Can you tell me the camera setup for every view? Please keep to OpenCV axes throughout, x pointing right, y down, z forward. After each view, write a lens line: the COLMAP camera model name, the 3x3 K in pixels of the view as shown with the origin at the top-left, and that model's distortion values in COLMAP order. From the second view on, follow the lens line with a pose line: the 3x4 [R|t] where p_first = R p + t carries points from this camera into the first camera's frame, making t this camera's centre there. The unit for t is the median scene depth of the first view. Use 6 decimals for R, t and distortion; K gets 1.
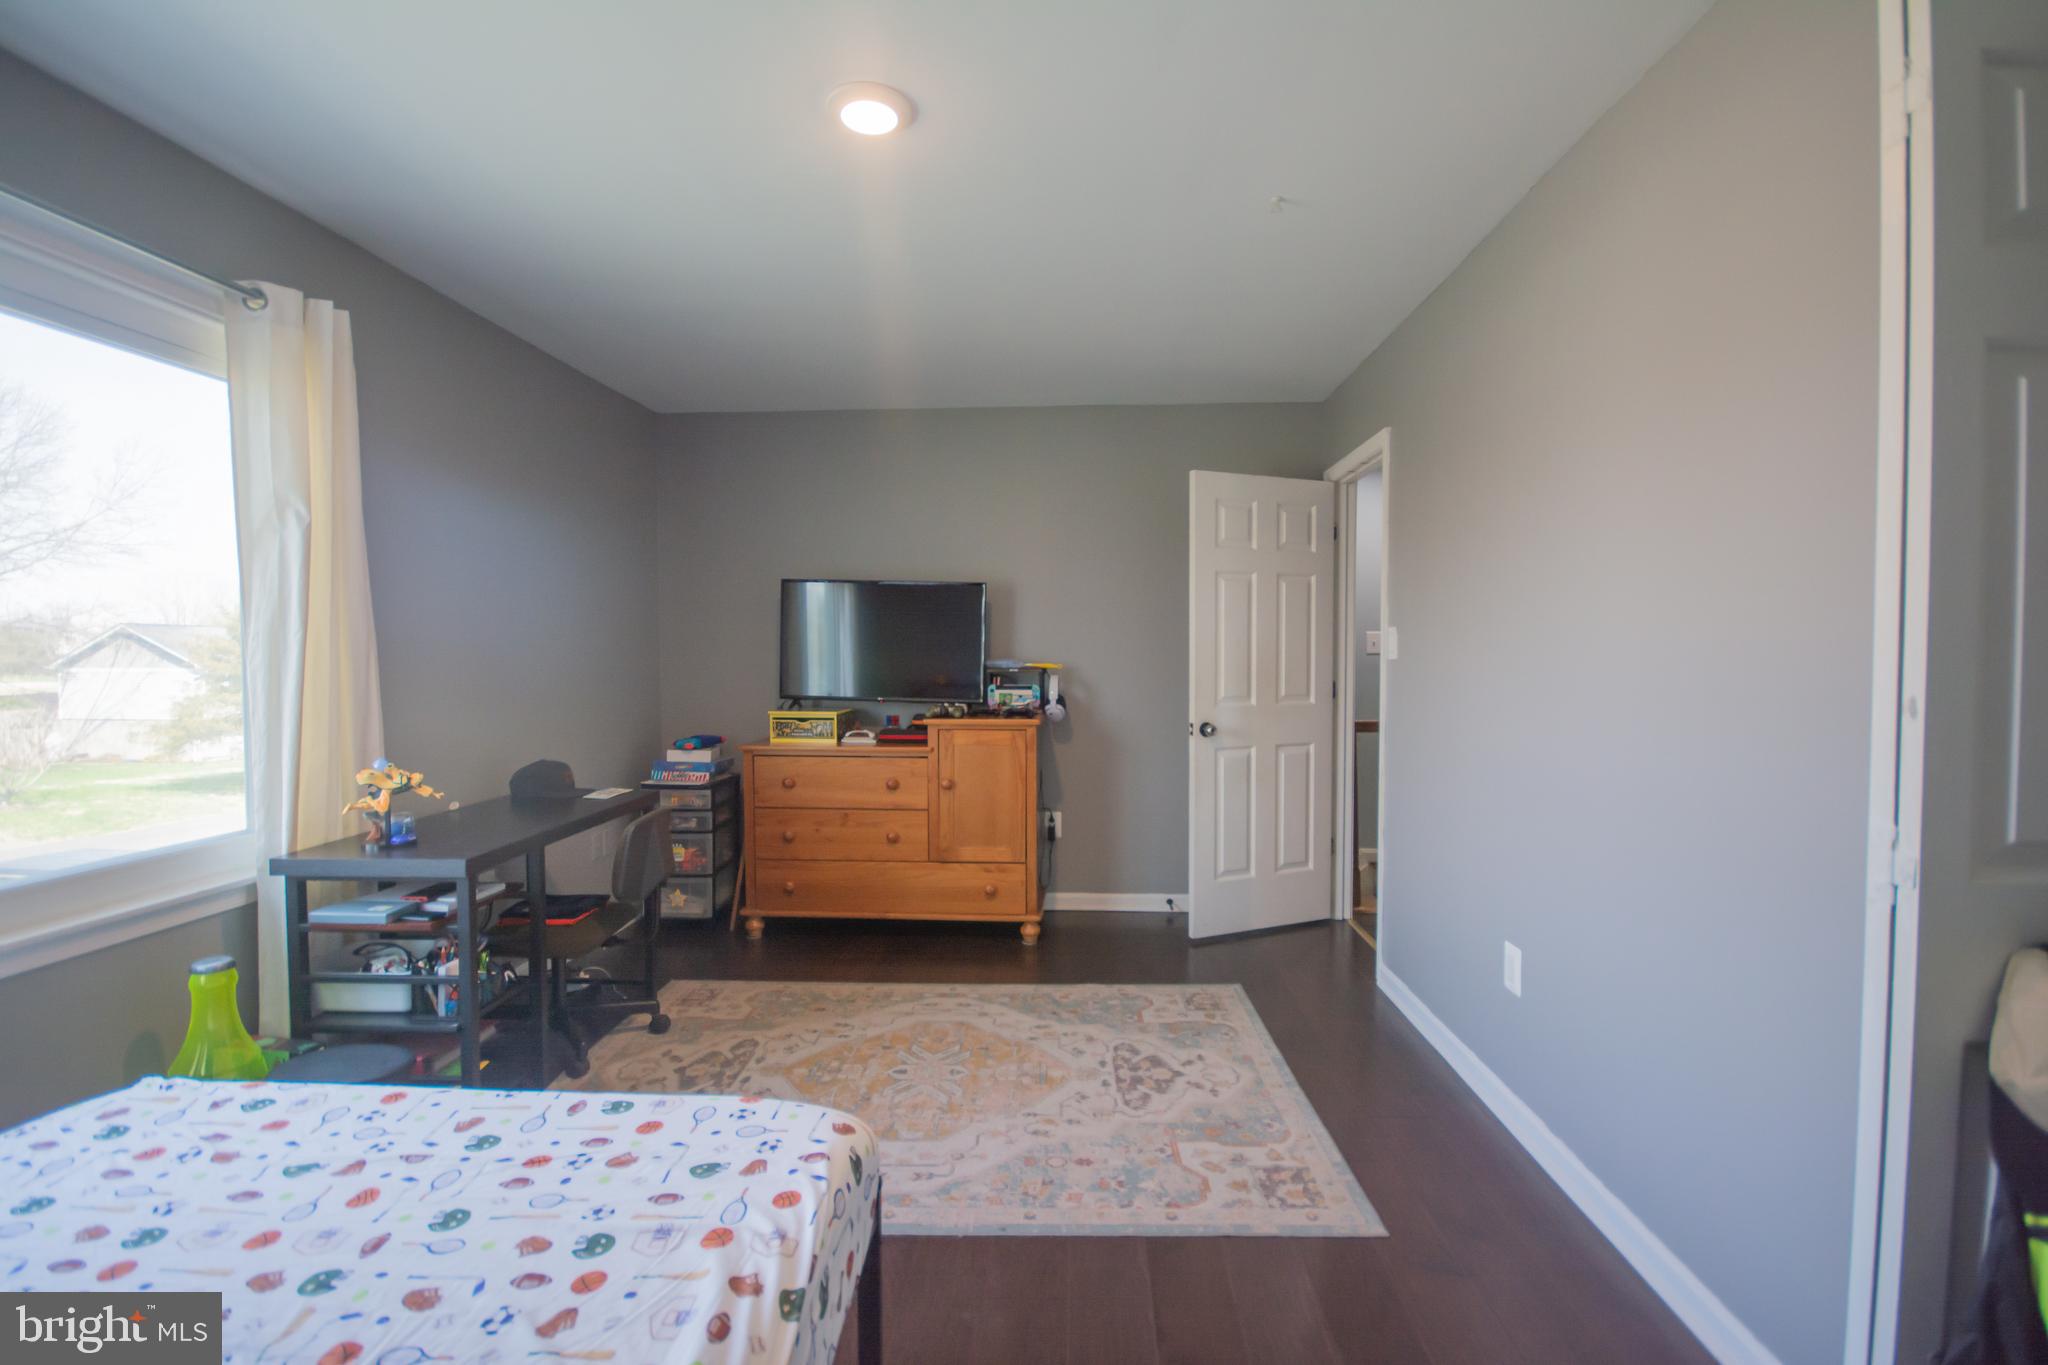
lens RADIAL K [[897.2, 0, 1031.3], [0, 897.2, 678.9], [0, 0, 1]] dist [-0.021301, 0.020529]
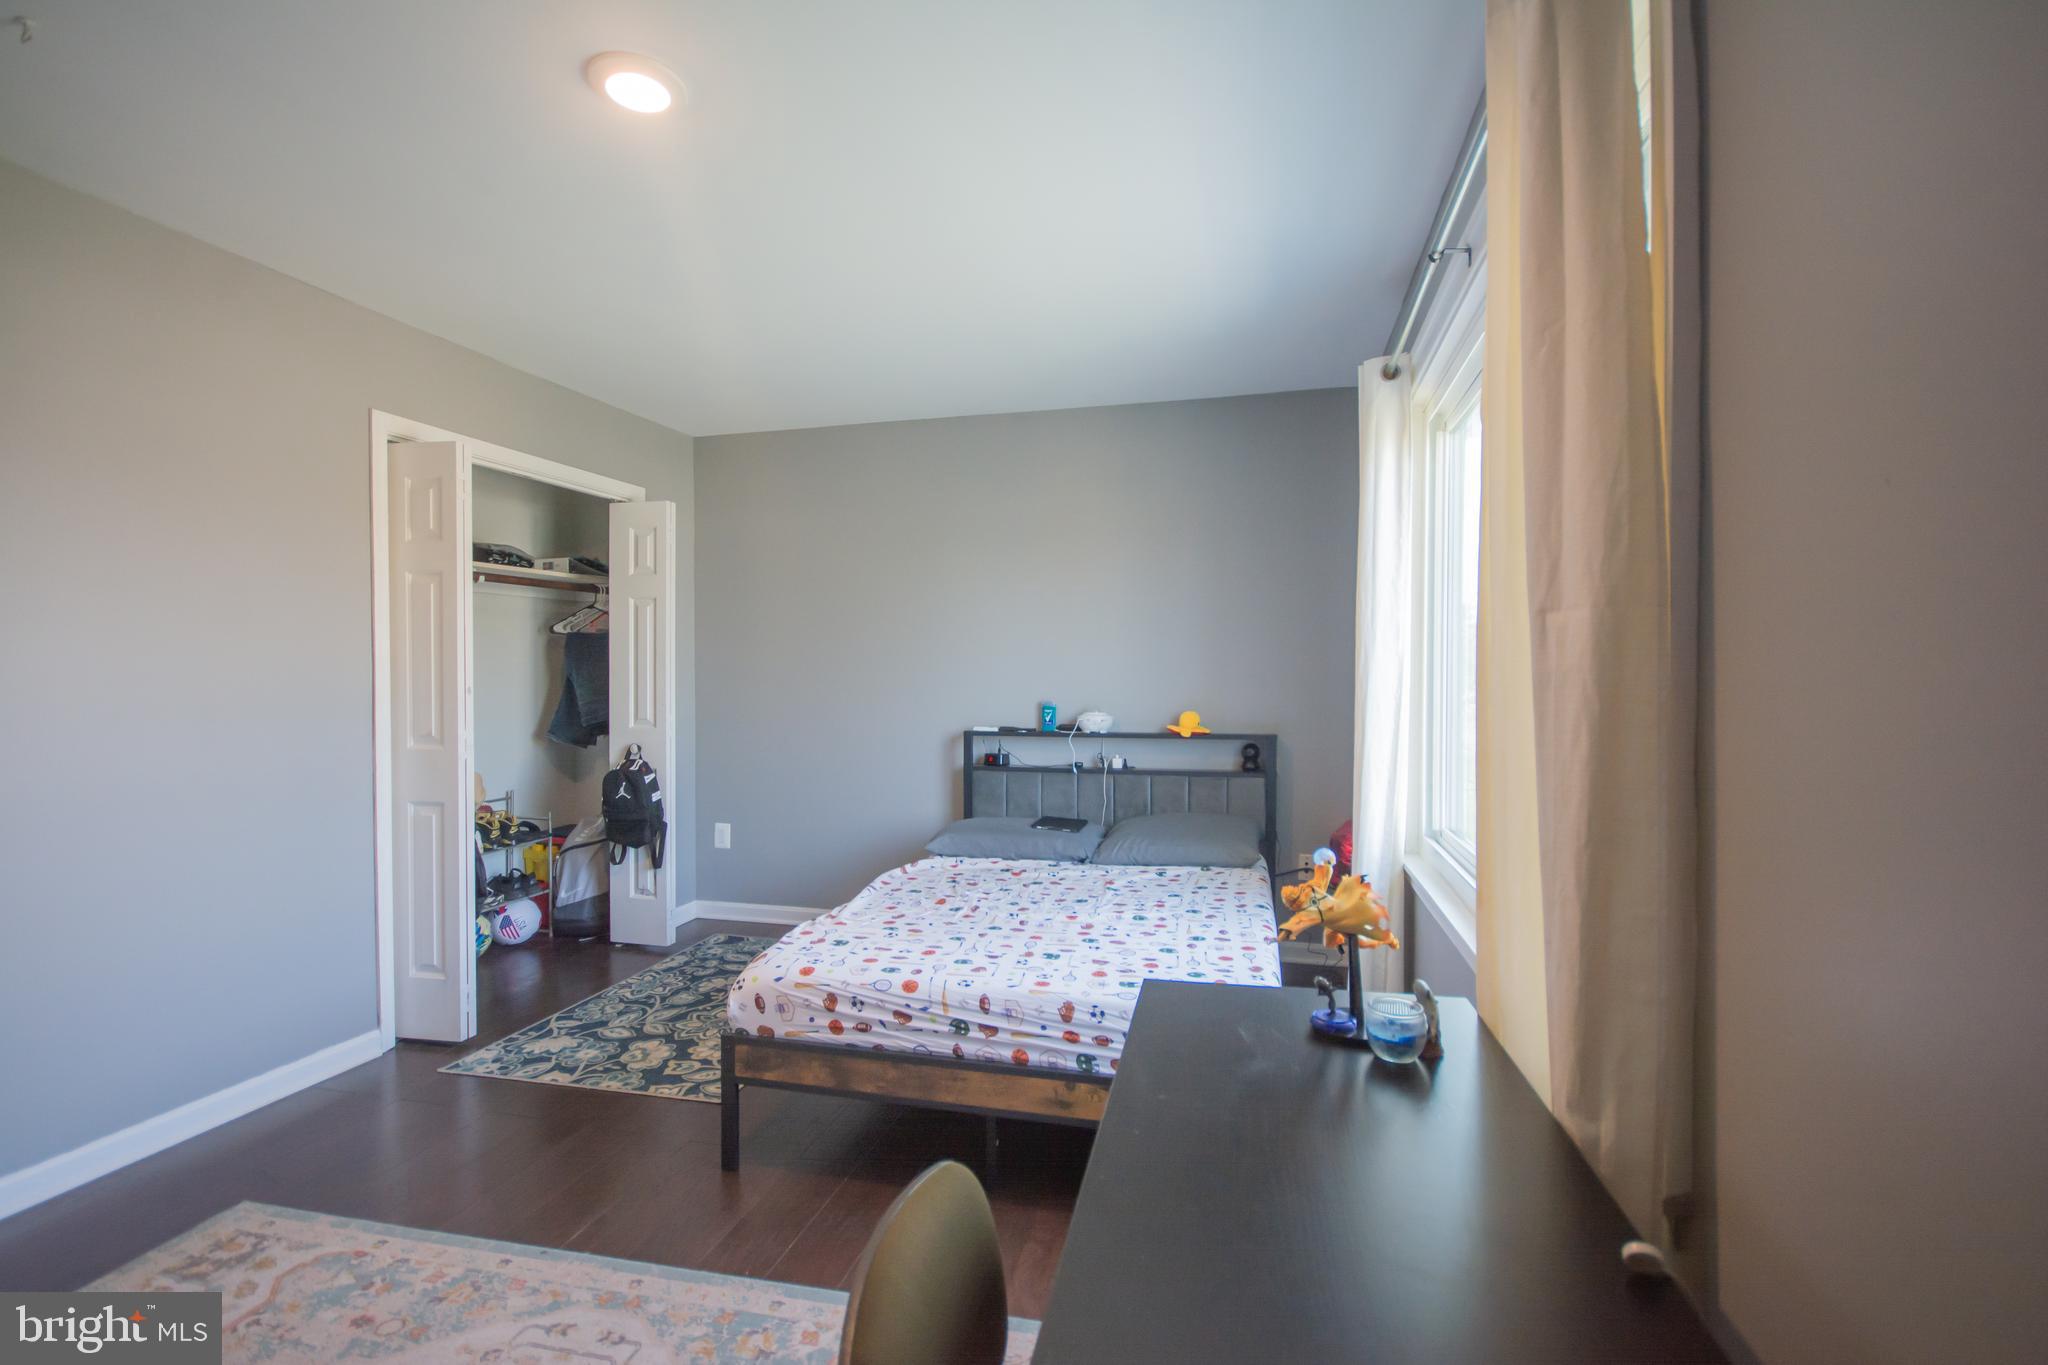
lens RADIAL K [[908.5, 0, 1034.2], [0, 908.5, 685.9], [0, 0, 1]] dist [0.014600, -0.013181]
pose [[-0.980920, -0.001311, 0.194407, -0.709891], [0.006495, 0.999198, 0.039506, -0.044903], [-0.194303, 0.040015, -0.980125, 1.735717]]
